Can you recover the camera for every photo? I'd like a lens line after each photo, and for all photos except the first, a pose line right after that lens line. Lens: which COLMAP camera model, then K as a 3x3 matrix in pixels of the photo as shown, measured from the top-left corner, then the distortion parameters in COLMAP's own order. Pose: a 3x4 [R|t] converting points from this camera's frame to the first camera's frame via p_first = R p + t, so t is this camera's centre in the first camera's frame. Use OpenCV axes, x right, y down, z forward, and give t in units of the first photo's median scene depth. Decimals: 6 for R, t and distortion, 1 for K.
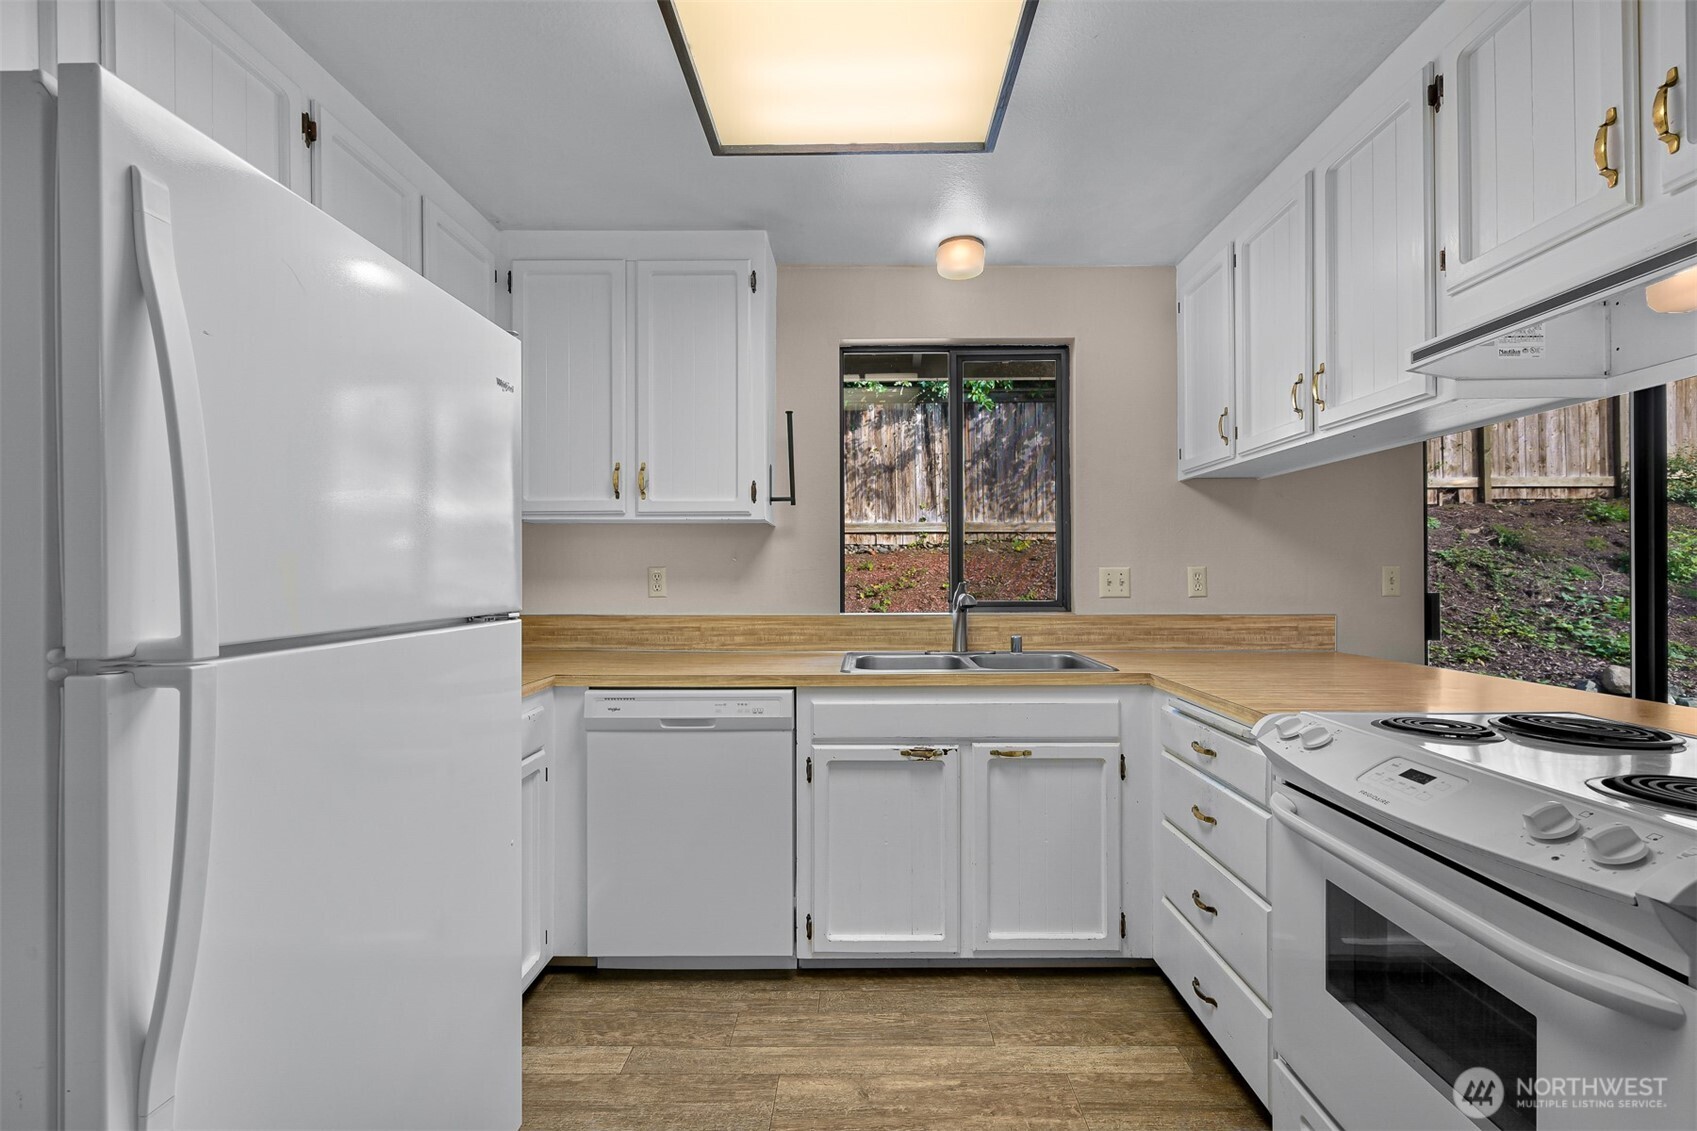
lens RADIAL K [[767.1, 0, 858.9], [0, 767.1, 573.9], [0, 0, 1]] dist [0.001057, 0.001869]
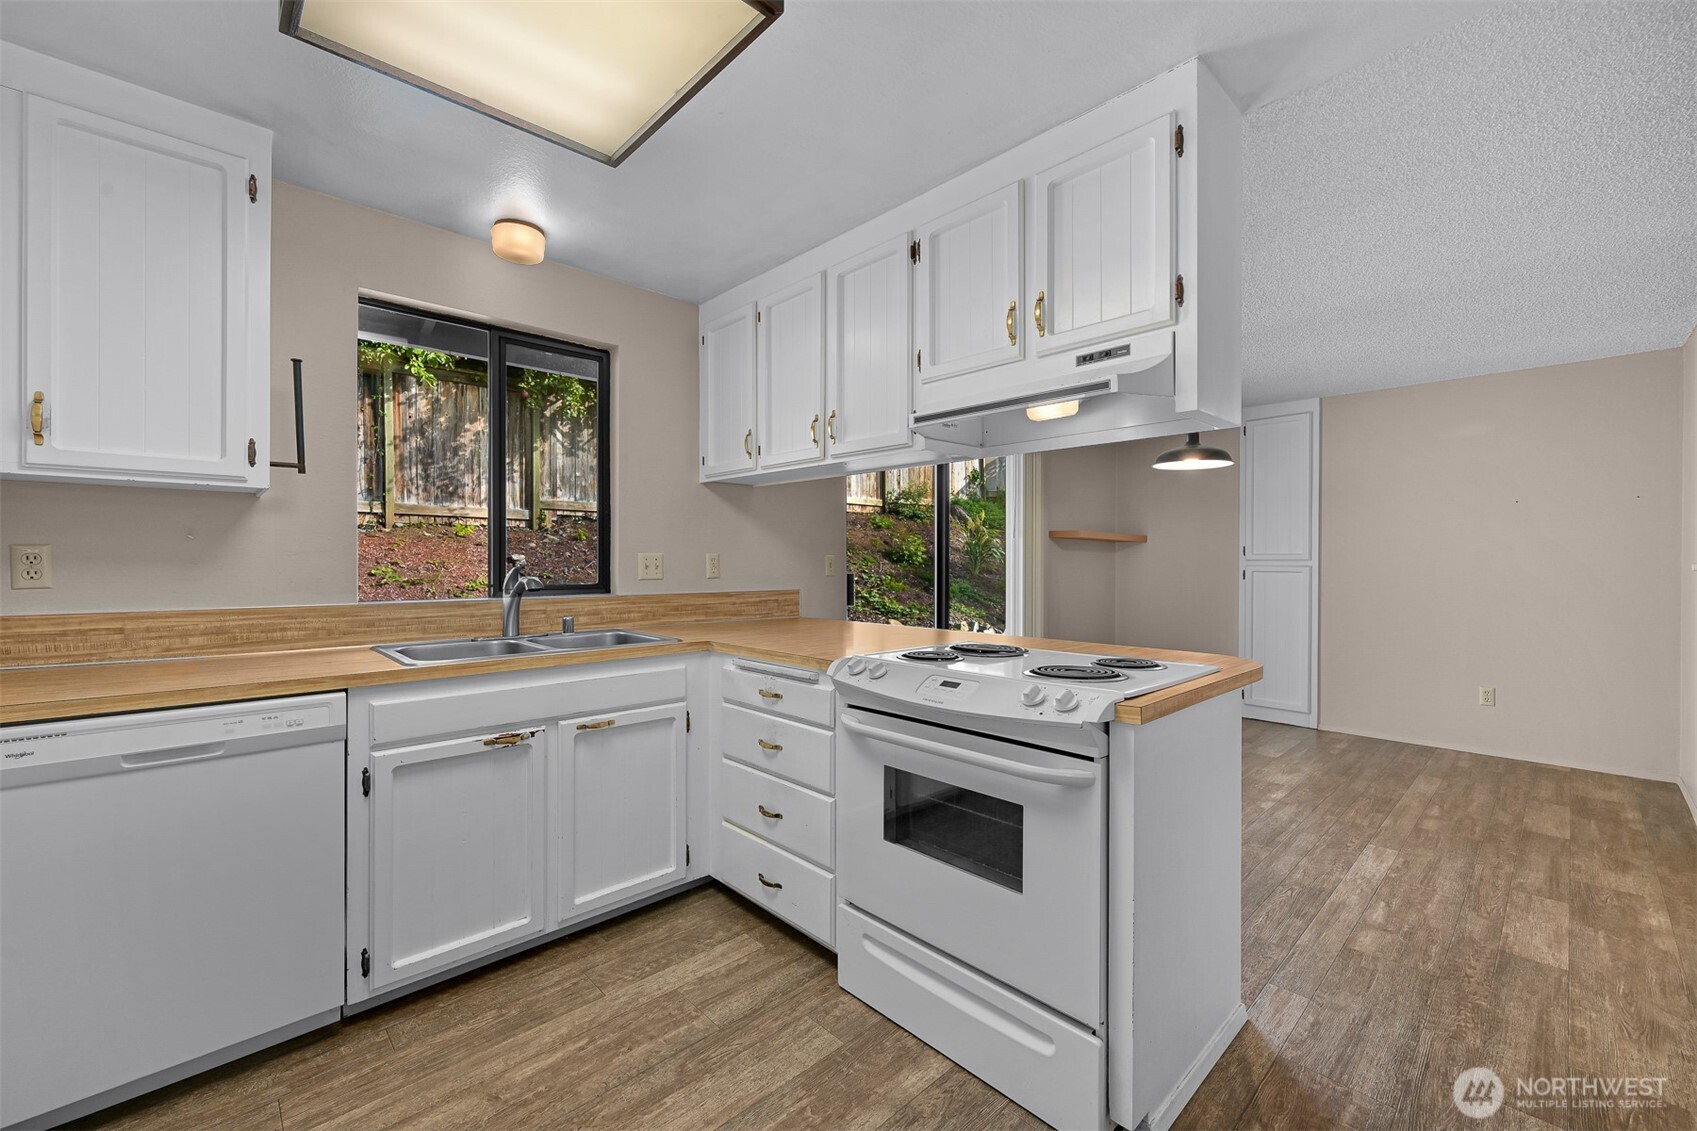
lens RADIAL K [[694.6, 0, 861.6], [0, 694.6, 562.9], [0, 0, 1]] dist [0.002224, 0.000407]
pose [[0.712985, 0.002575, 0.701175, -0.218671], [-0.004961, 0.999987, 0.001372, 0.003579], [-0.701162, -0.004457, 0.712988, 0.047128]]
